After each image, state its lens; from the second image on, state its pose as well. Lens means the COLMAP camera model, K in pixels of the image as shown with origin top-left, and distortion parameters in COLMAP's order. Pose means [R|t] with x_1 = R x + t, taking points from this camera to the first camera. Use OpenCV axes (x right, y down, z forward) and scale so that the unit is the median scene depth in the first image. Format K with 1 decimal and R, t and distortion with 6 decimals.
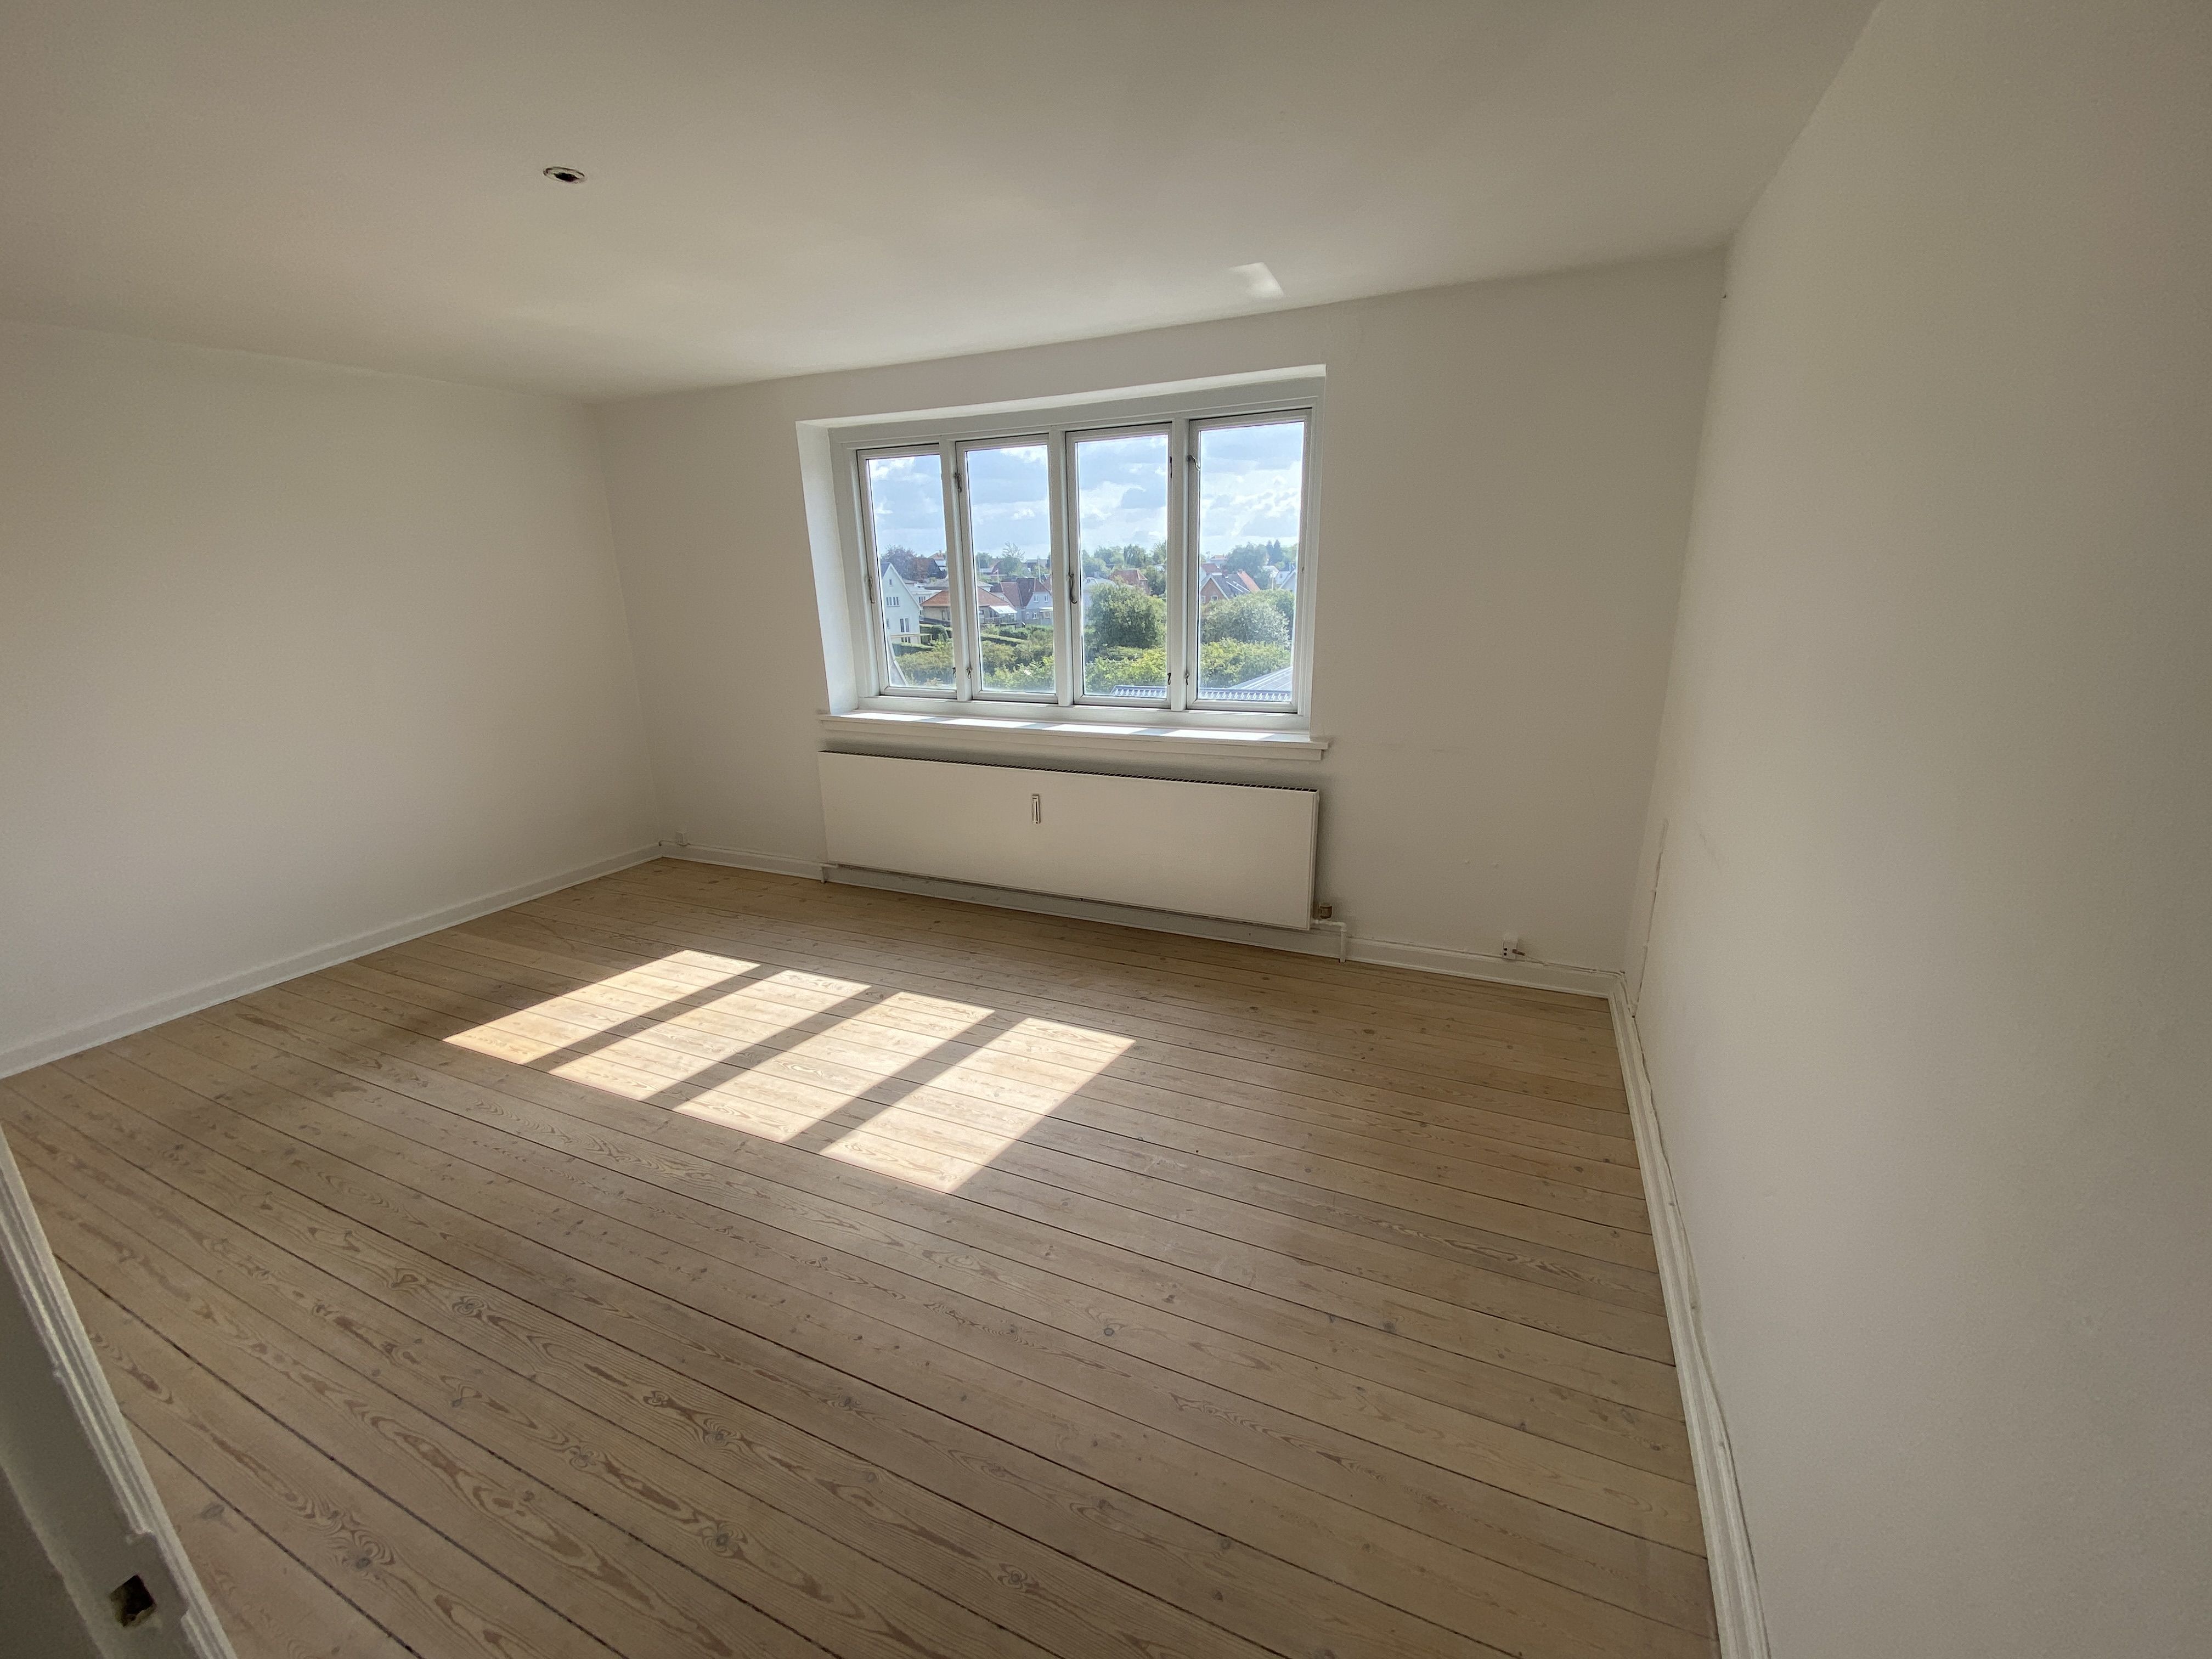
lens RADIAL K [[901.4, 0, 1083.9], [0, 901.4, 837.9], [0, 0, 1]] dist [0.001839, -0.000360]
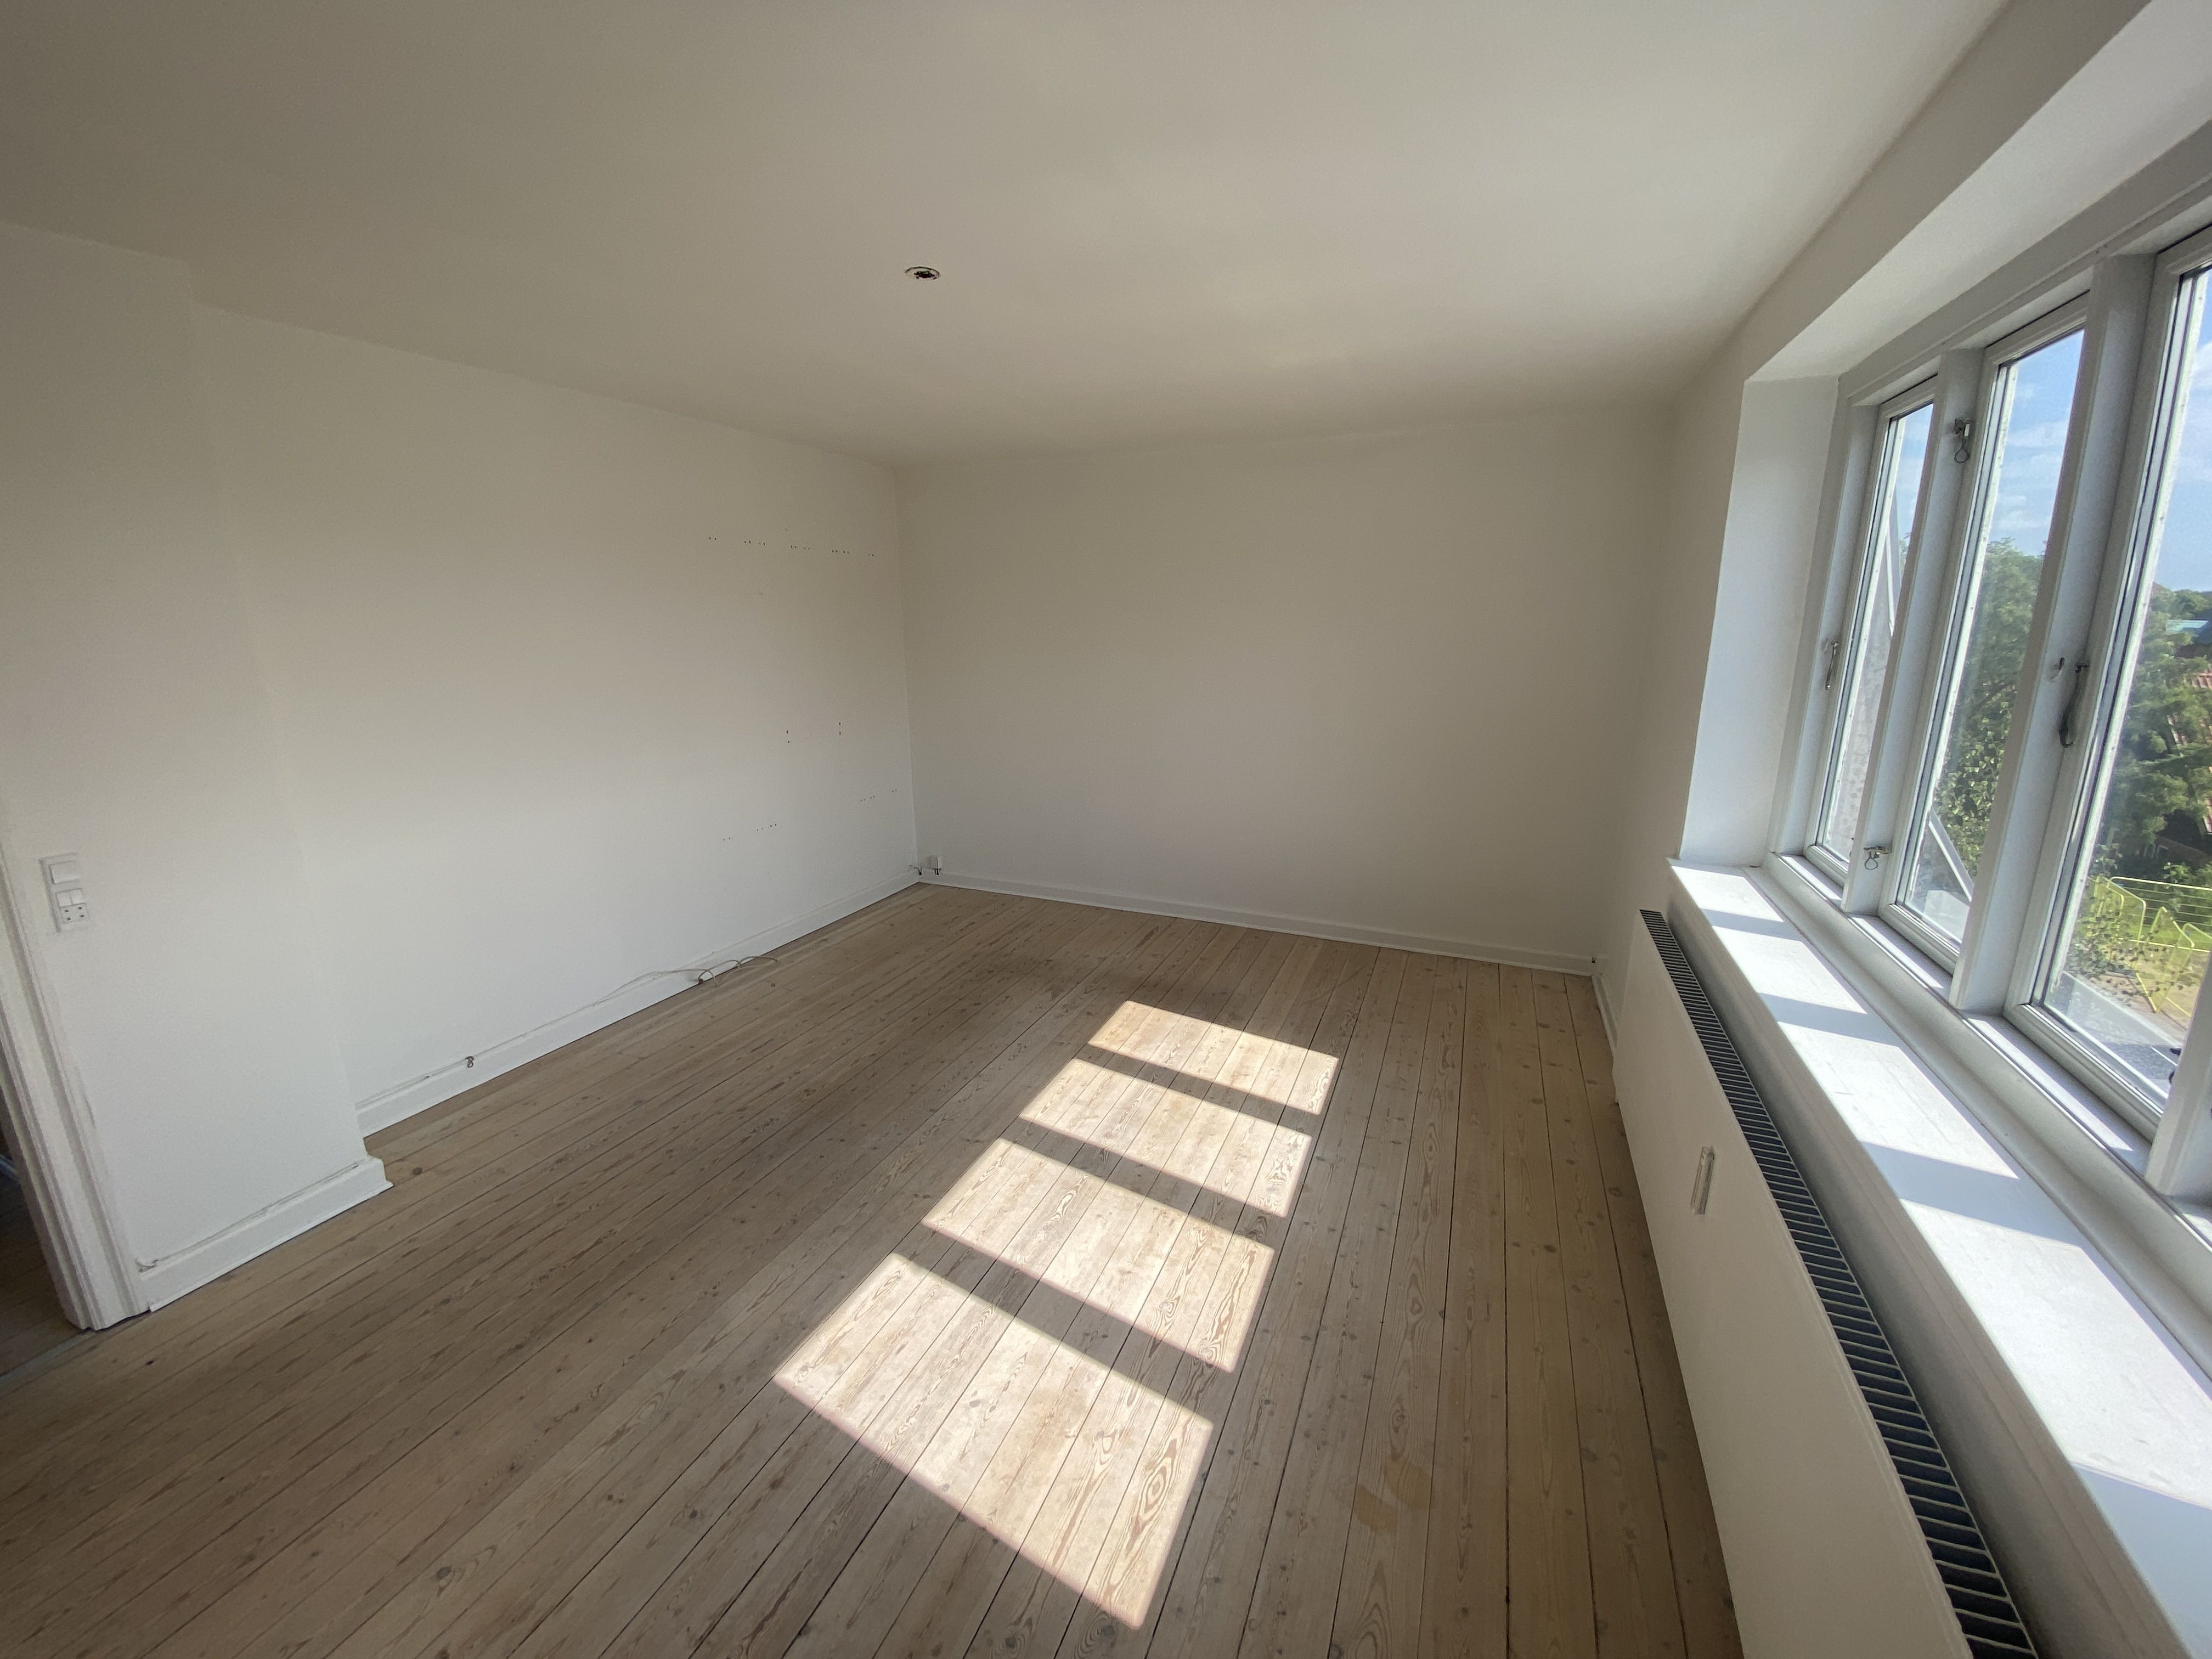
lens RADIAL K [[901.4, 0, 1104.6], [0, 901.4, 830.2], [0, 0, 1]] dist [0.001839, -0.000360]
pose [[0.031977, 0.248537, -0.968094, 0.409646], [-0.285751, 0.930434, 0.229430, -0.265492], [0.957770, 0.269297, 0.100772, 0.834810]]
